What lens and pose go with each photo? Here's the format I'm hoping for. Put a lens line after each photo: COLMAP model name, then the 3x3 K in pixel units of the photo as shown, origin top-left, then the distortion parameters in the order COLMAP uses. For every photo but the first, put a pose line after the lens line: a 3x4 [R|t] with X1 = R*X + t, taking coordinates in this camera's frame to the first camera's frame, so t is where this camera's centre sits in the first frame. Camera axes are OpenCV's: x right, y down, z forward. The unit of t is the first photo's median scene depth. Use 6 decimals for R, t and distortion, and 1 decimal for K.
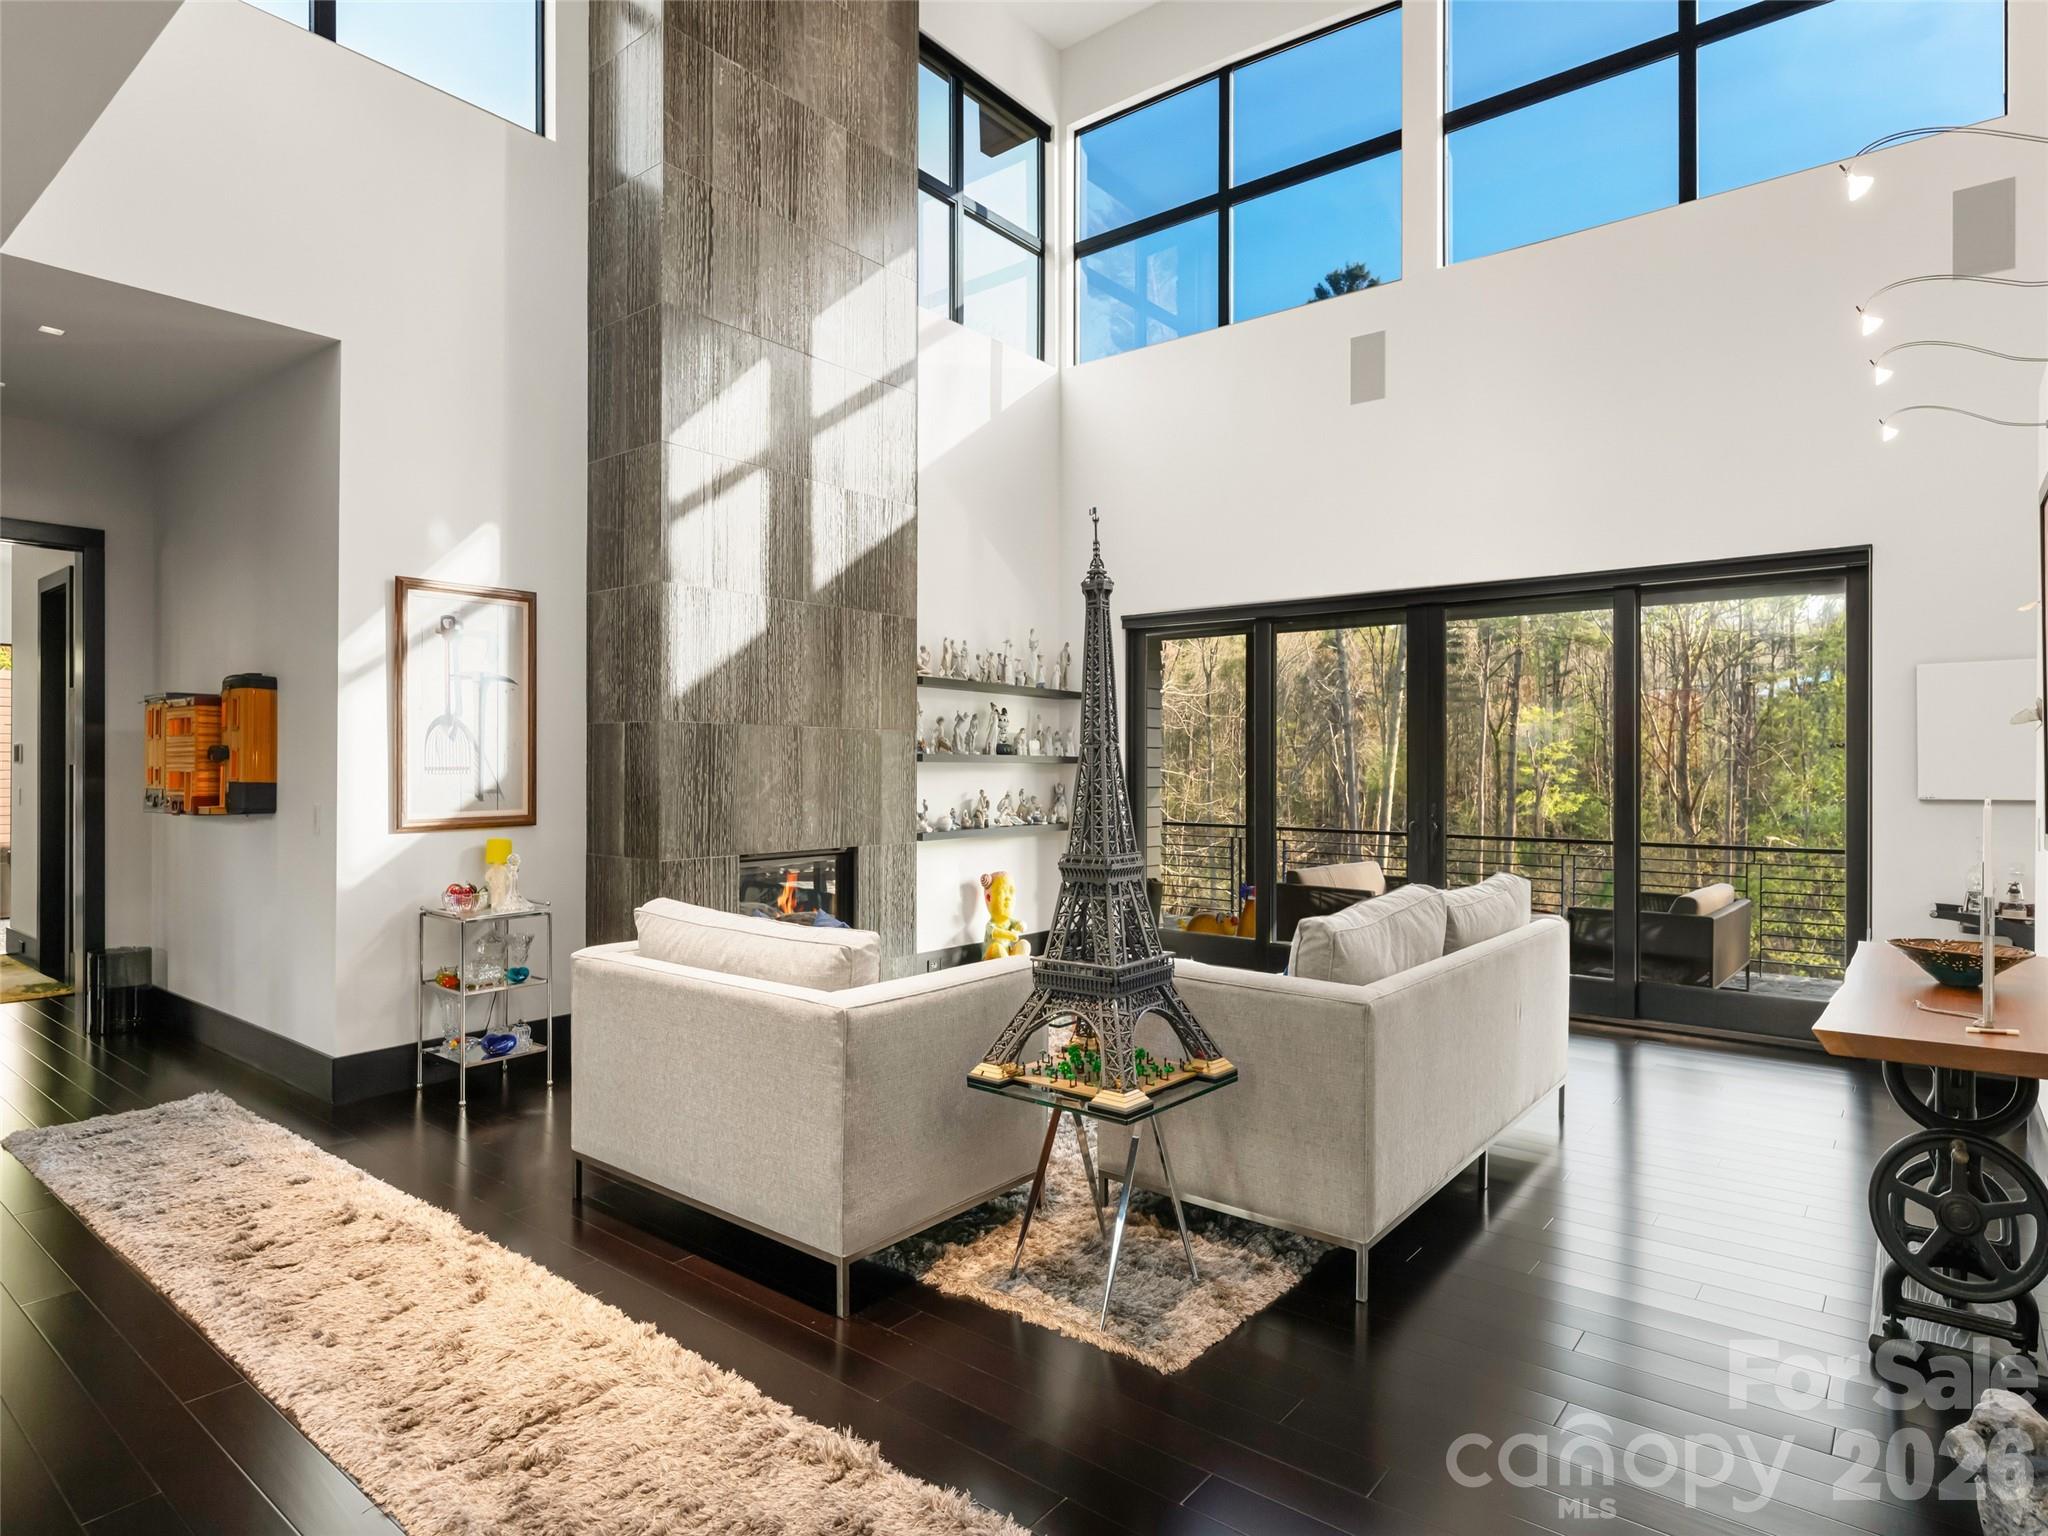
lens RADIAL K [[1130.9, 0, 1019.0], [0, 1130.9, 767.3], [0, 0, 1]] dist [-0.005495, 0.001983]
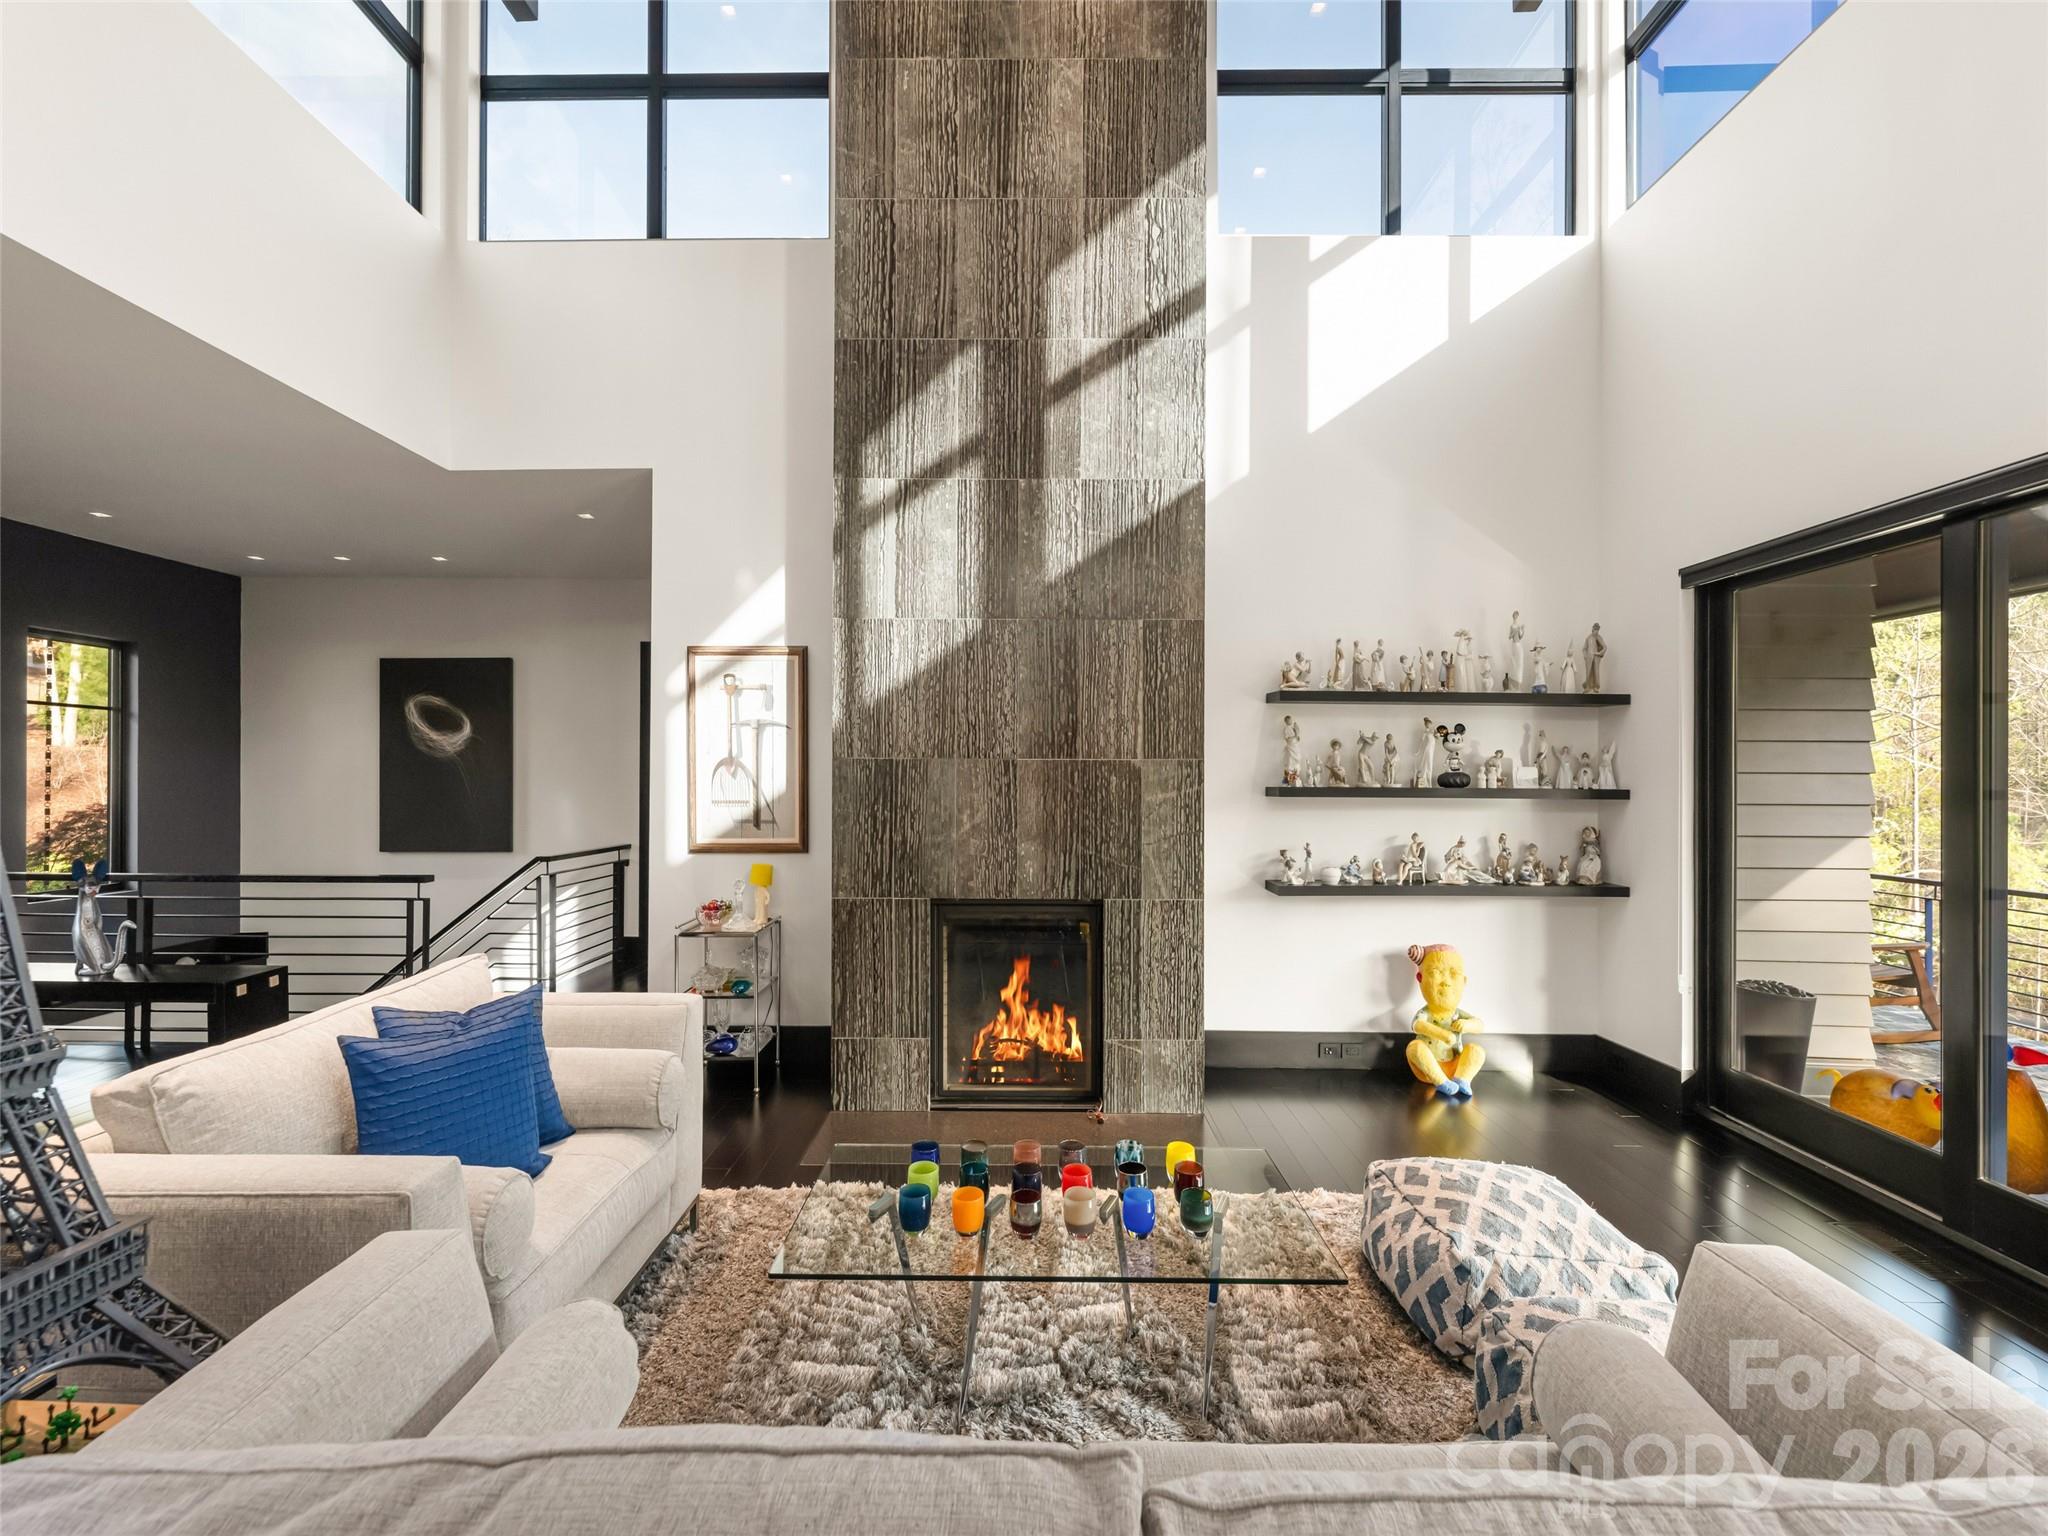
lens RADIAL K [[836.0, 0, 1020.7], [0, 836.0, 781.6], [0, 0, 1]] dist [-0.003103, 0.000101]
pose [[0.620166, 0.001291, -0.784470, 0.323887], [-0.003998, 0.999991, -0.001514, -0.017323], [0.784461, 0.004075, 0.620165, 0.592298]]
